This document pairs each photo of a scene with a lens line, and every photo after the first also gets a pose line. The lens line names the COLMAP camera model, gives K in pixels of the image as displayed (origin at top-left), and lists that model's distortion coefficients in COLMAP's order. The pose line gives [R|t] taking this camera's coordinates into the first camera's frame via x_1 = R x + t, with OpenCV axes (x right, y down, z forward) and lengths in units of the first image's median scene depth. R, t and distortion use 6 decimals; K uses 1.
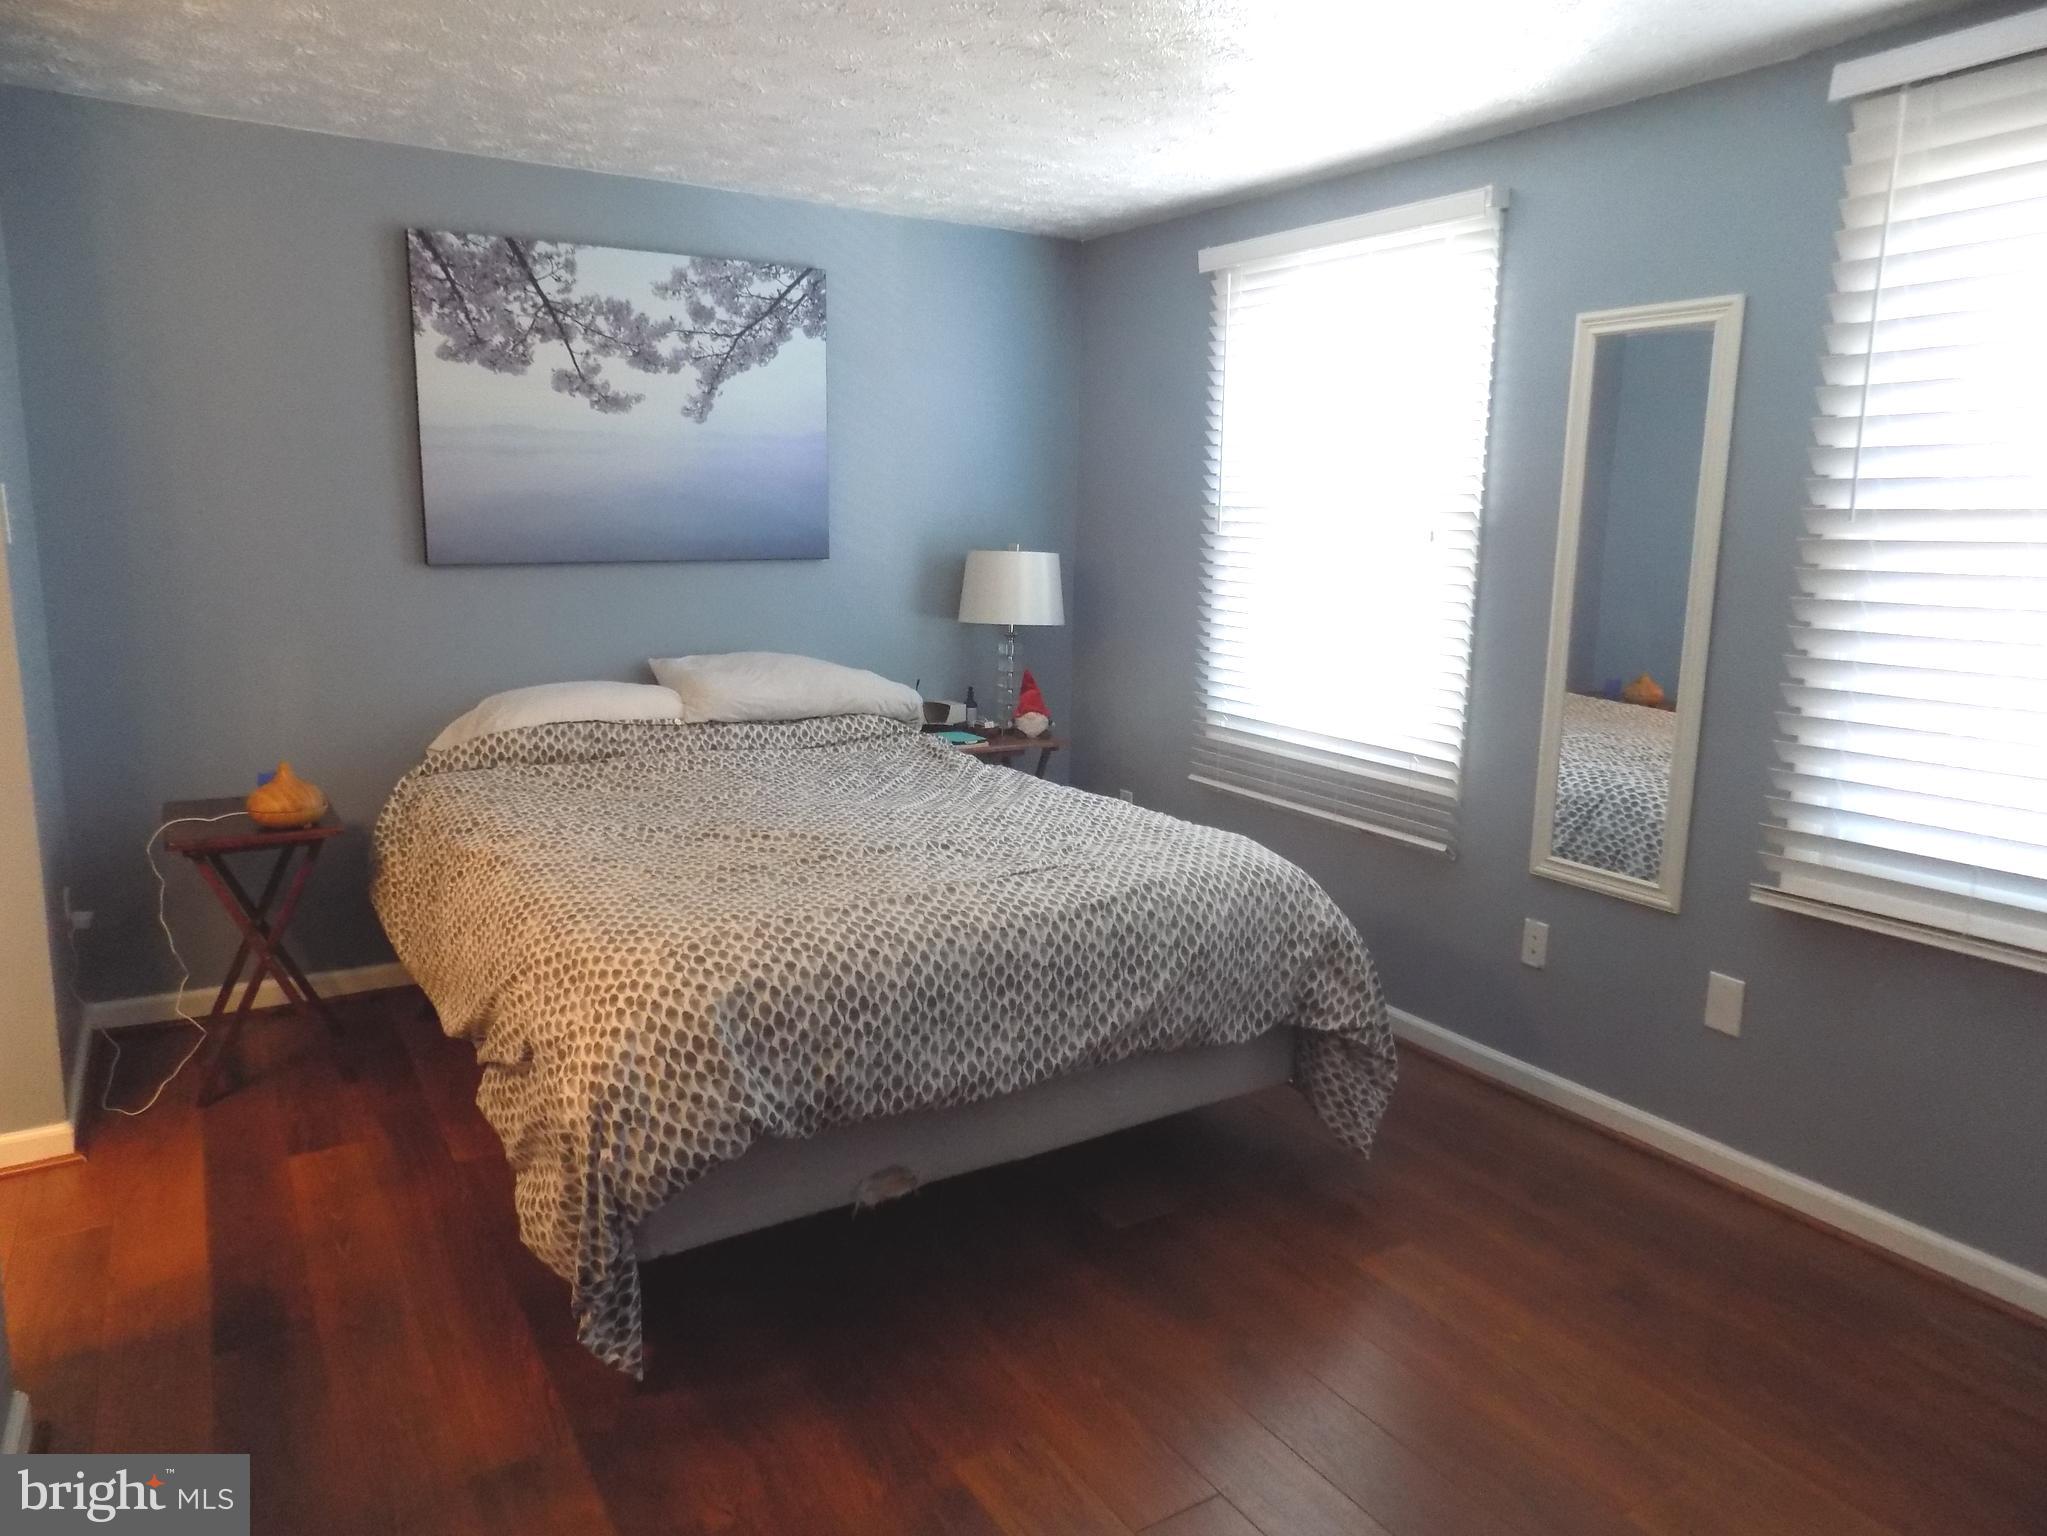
lens RADIAL K [[1346.9, 0, 1023.5], [0, 1346.9, 768.0], [0, 0, 1]] dist [-0.009994, 0.001921]
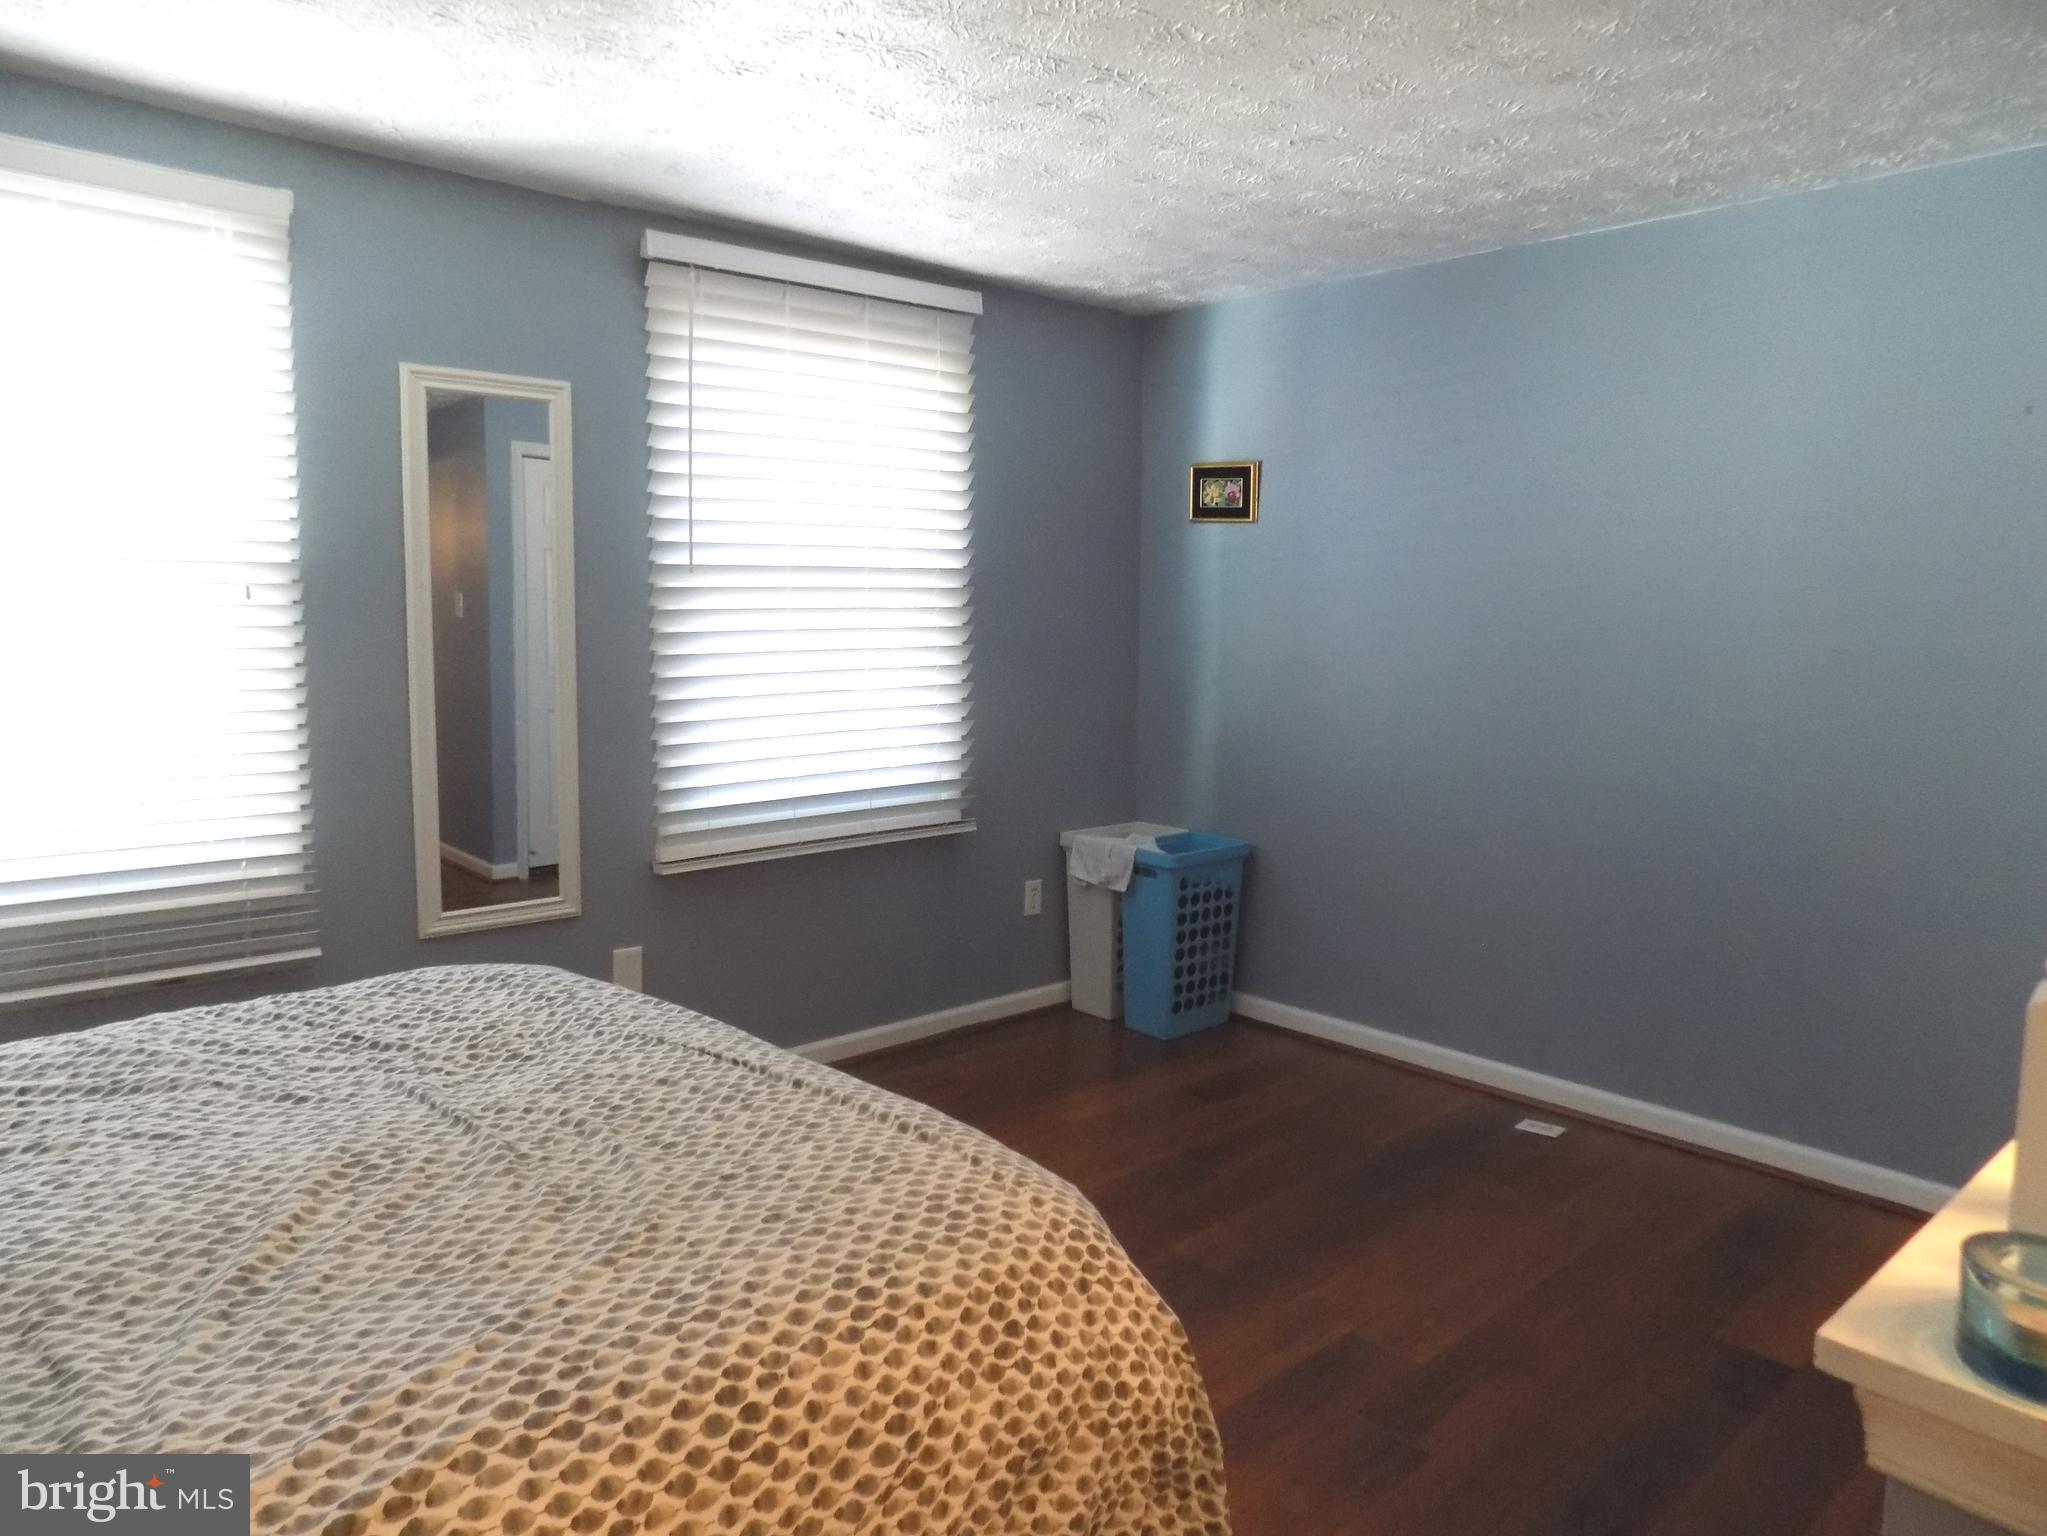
lens RADIAL K [[1391.5, 0, 1023.5], [0, 1391.5, 768.0], [0, 0, 1]] dist [-0.074603, 0.072283]
pose [[-0.176528, -0.141520, 0.974069, -0.734313], [0.164066, 0.971535, 0.170886, -0.158312], [-0.970526, 0.189978, -0.148284, 0.823058]]
